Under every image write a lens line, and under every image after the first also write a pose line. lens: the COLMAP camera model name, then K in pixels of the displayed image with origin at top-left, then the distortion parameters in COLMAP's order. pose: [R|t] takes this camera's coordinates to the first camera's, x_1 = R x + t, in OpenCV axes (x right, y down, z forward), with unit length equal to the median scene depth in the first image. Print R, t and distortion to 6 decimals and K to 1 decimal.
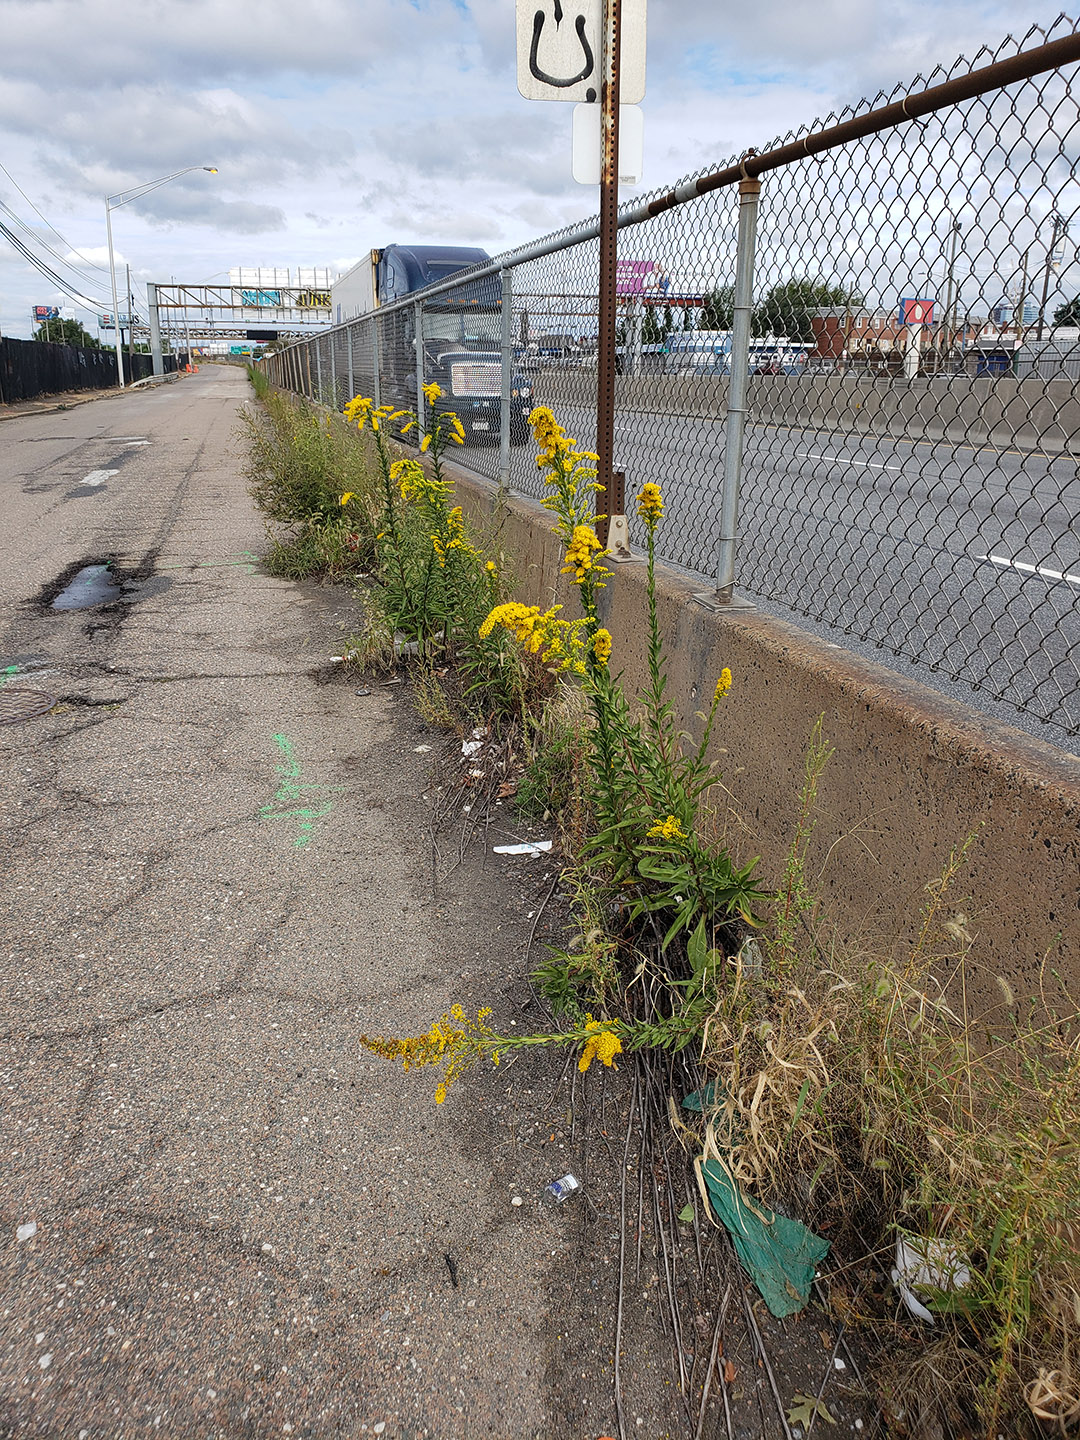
lens RADIAL K [[1114.4, 0, 537.8], [0, 1114.4, 717.8], [0, 0, 1]] dist [0.020276, 0.010960]
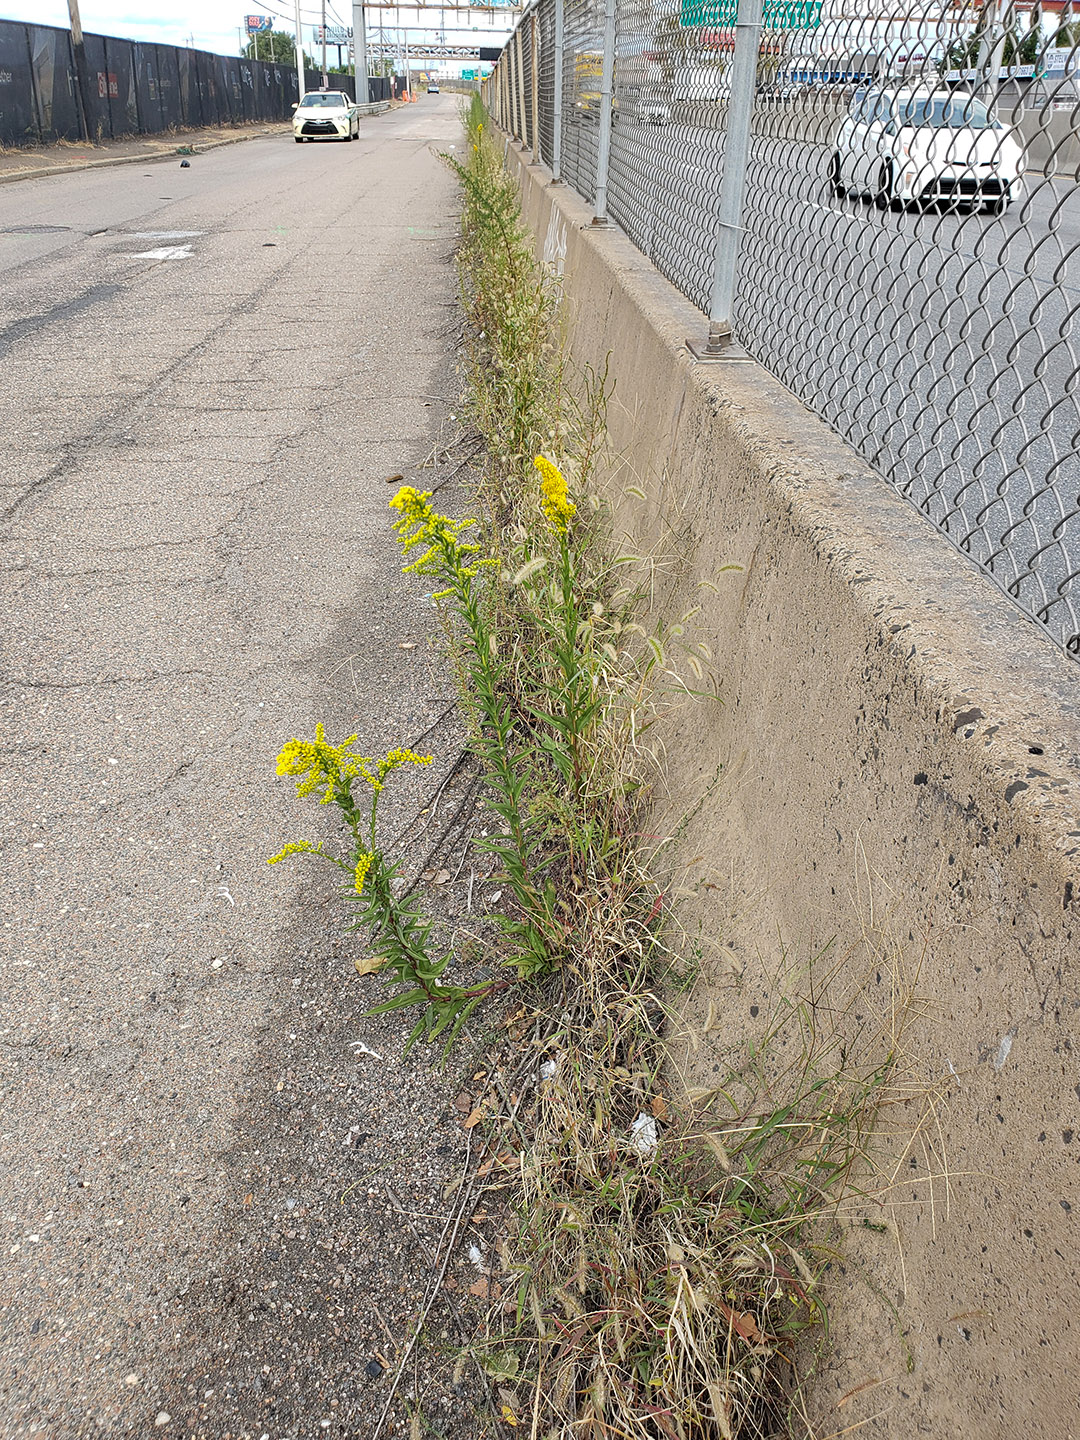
lens RADIAL K [[1114.4, 0, 540.3], [0, 1114.4, 719.2], [0, 0, 1]] dist [0.020276, 0.010960]
pose [[0.979557, 0.109931, -0.168473, -0.020526], [-0.074462, 0.976135, 0.203999, -0.032583], [0.186878, -0.187284, 0.964366, 0.108816]]
